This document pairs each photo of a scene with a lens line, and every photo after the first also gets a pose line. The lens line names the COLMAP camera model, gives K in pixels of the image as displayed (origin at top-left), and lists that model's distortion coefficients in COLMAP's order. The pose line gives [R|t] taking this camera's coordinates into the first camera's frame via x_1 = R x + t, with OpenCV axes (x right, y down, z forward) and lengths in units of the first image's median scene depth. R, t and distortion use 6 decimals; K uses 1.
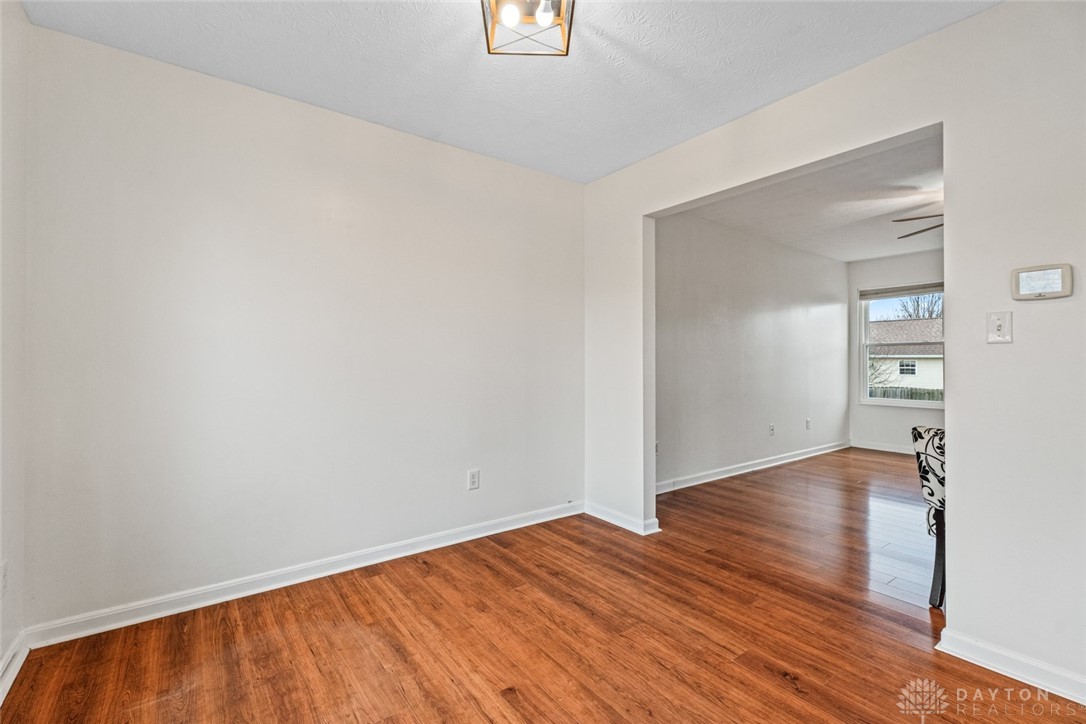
lens RADIAL K [[480.7, 0, 542.1], [0, 480.7, 354.7], [0, 0, 1]] dist [0.005591, 0.000701]
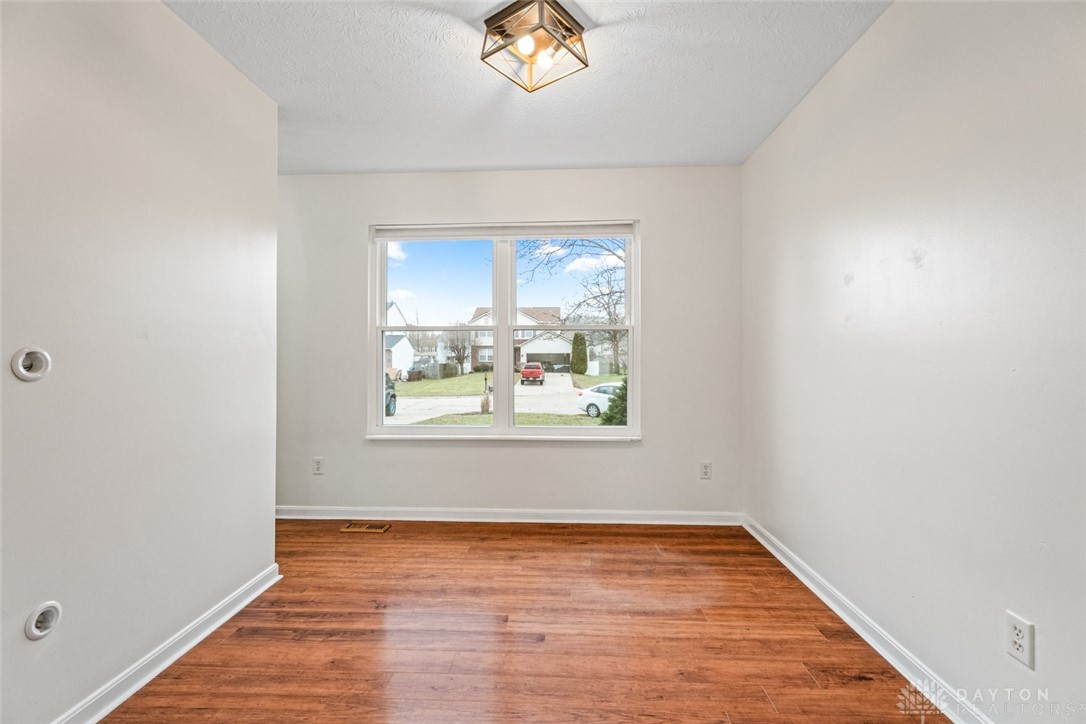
lens RADIAL K [[480.7, 0, 542.1], [0, 480.7, 354.7], [0, 0, 1]] dist [0.005591, 0.000701]
pose [[-0.635357, -0.009808, -0.772156, 0.687113], [0.010820, 0.999708, -0.021601, 0.019319], [0.772142, -0.022079, -0.635066, 1.426209]]
